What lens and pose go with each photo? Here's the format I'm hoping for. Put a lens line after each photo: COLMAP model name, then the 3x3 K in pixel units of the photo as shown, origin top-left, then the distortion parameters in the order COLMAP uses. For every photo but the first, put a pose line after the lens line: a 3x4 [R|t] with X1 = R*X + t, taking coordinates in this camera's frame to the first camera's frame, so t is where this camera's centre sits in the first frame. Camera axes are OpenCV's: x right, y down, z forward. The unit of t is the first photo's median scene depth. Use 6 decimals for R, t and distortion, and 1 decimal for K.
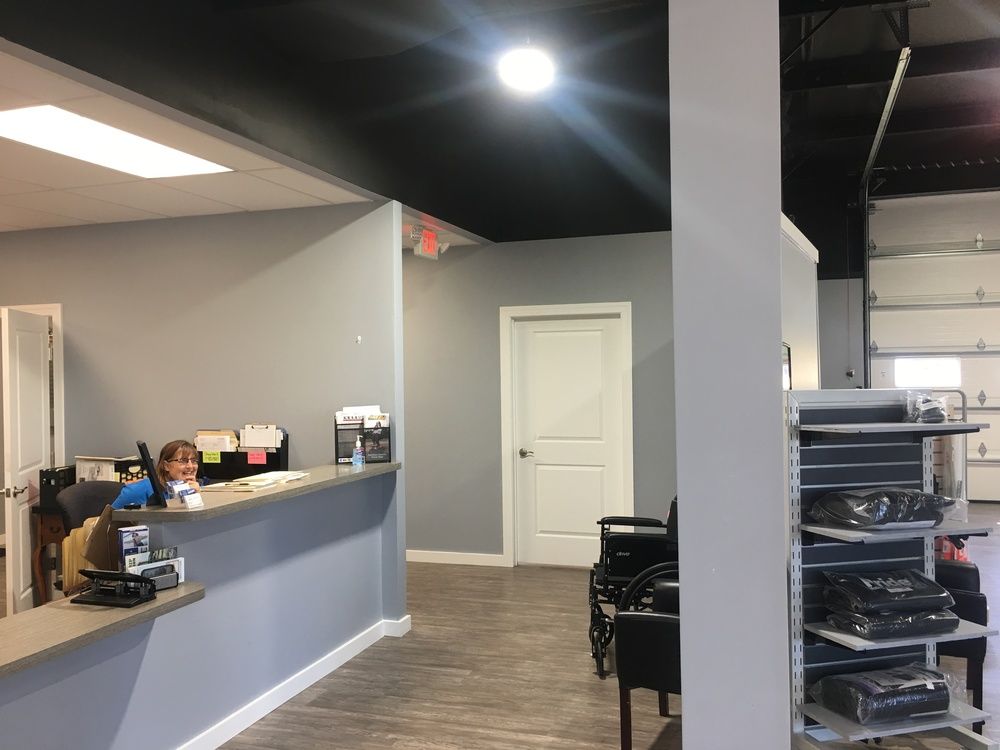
lens RADIAL K [[850.8, 0, 502.7], [0, 850.8, 370.7], [0, 0, 1]] dist [0.080110, -0.110855]
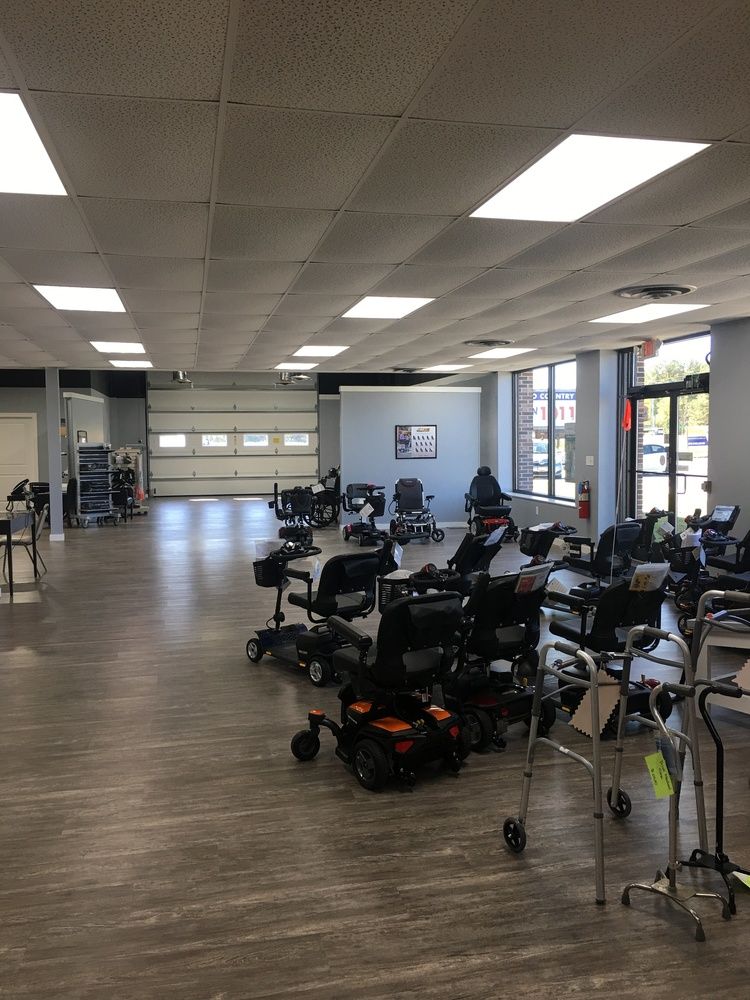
lens RADIAL K [[850.8, 0, 372.6], [0, 850.8, 495.5], [0, 0, 1]] dist [0.080110, -0.110855]
pose [[0.857793, -0.025322, 0.513371, -0.218773], [-0.007729, 0.998037, 0.062142, 0.002004], [-0.513937, -0.057272, 0.855914, -1.214271]]
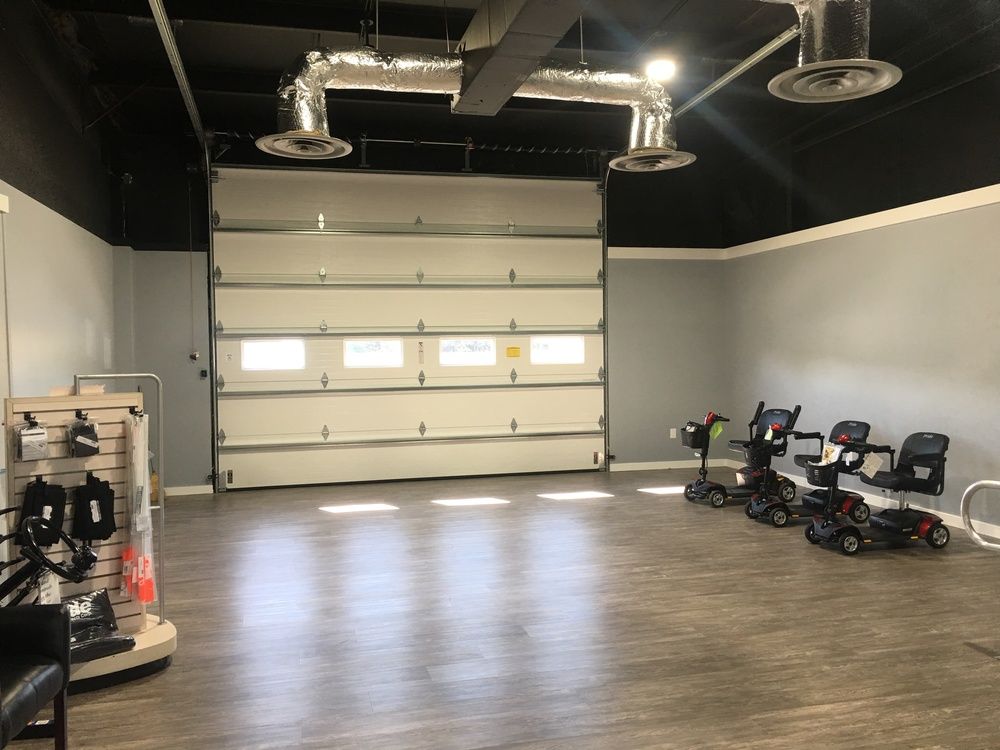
lens RADIAL K [[850.8, 0, 492.6], [0, 850.8, 370.4], [0, 0, 1]] dist [0.080110, -0.110855]
pose [[0.844219, -0.009375, 0.535916, 0.185977], [-0.000639, 0.999829, 0.018497, 0.001616], [-0.535997, -0.015958, 0.844069, 0.064828]]
